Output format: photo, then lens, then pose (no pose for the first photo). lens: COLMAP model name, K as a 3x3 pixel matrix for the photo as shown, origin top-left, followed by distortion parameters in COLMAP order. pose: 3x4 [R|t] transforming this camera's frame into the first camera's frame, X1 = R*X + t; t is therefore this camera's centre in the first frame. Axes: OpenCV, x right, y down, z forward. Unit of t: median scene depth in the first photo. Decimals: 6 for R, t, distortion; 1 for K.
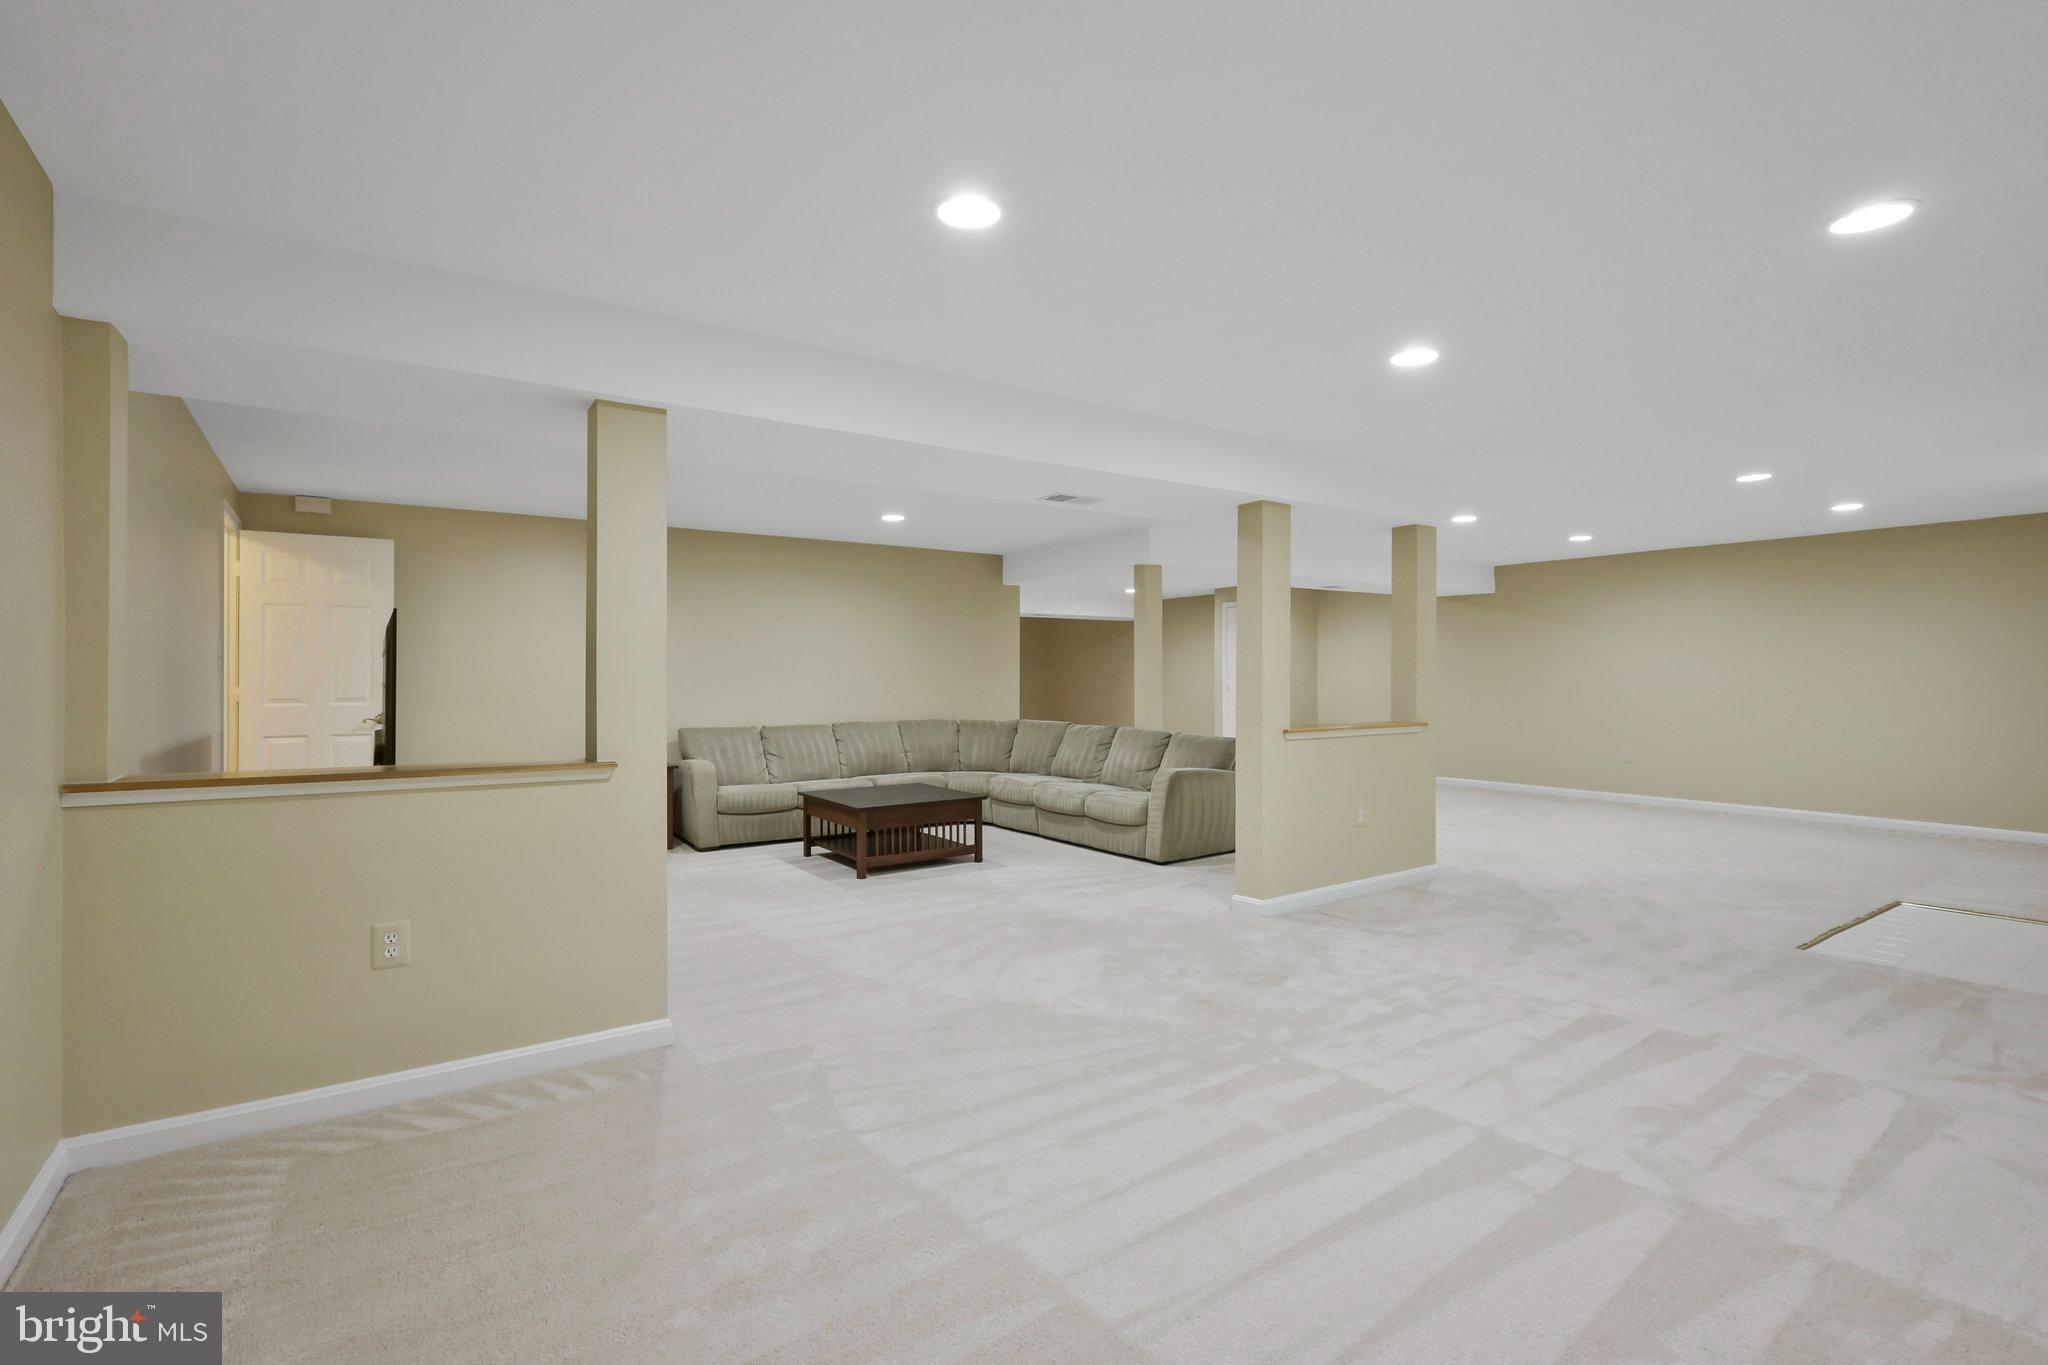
lens RADIAL K [[958.0, 0, 1024.0], [0, 958.0, 682.5], [0, 0, 1]] dist [-0.001403, -0.000937]
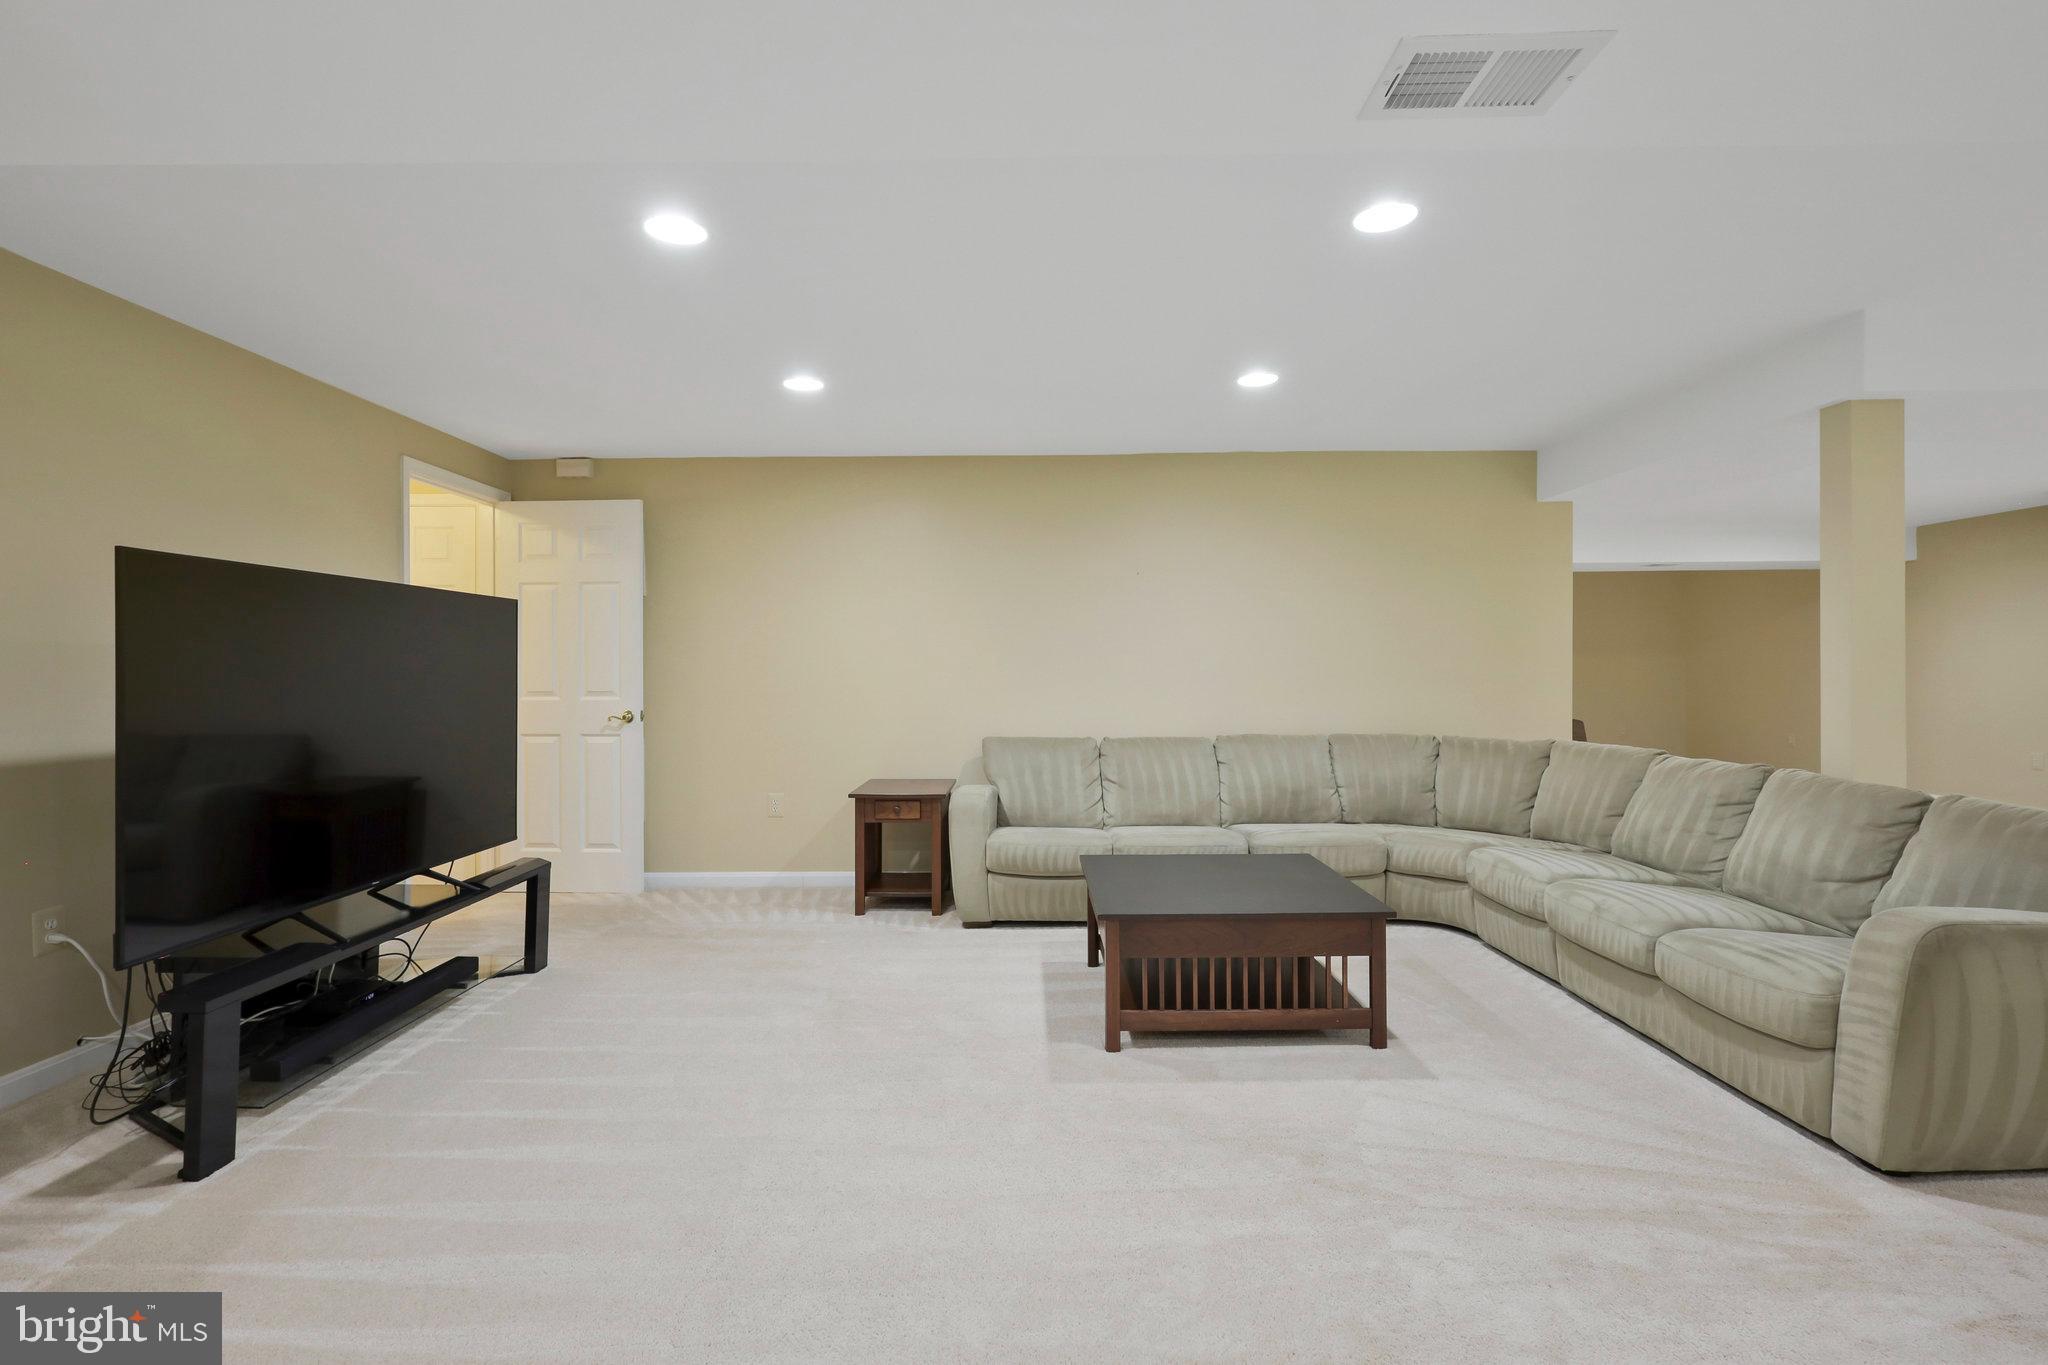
lens RADIAL K [[958.0, 0, 1024.0], [0, 958.0, 682.5], [0, 0, 1]] dist [-0.001403, -0.000937]
pose [[0.817370, 0.003730, -0.576101, 0.070197], [0.001548, 0.999961, 0.008670, 0.001082], [0.576111, -0.007979, 0.817333, 0.430495]]
